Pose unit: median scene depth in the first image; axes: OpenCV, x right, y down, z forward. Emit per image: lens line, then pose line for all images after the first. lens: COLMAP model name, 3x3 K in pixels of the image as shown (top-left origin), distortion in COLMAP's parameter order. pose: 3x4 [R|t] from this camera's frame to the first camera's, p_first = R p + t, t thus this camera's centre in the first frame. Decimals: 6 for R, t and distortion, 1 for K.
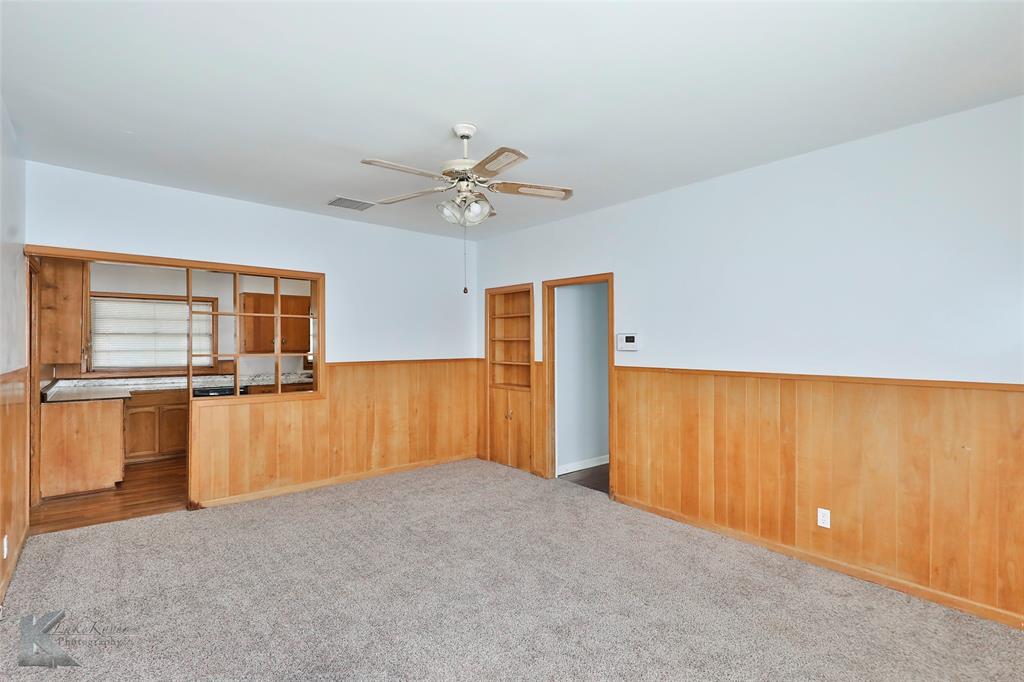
lens RADIAL K [[485.1, 0, 512.0], [0, 485.1, 341.0], [0, 0, 1]] dist [0.001877, -0.001325]
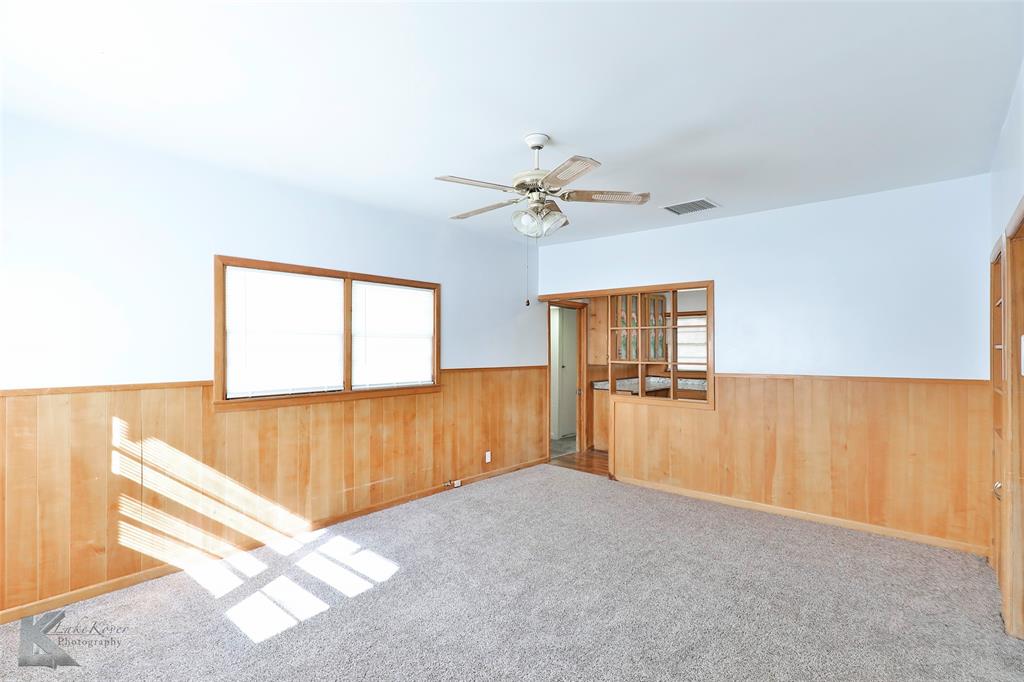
lens RADIAL K [[485.1, 0, 512.0], [0, 485.1, 341.0], [0, 0, 1]] dist [0.001877, -0.001325]
pose [[0.148242, -0.018140, -0.988785, 0.557168], [-0.001429, 0.999827, -0.018556, 0.000661], [0.988950, 0.004164, 0.148190, 0.506778]]
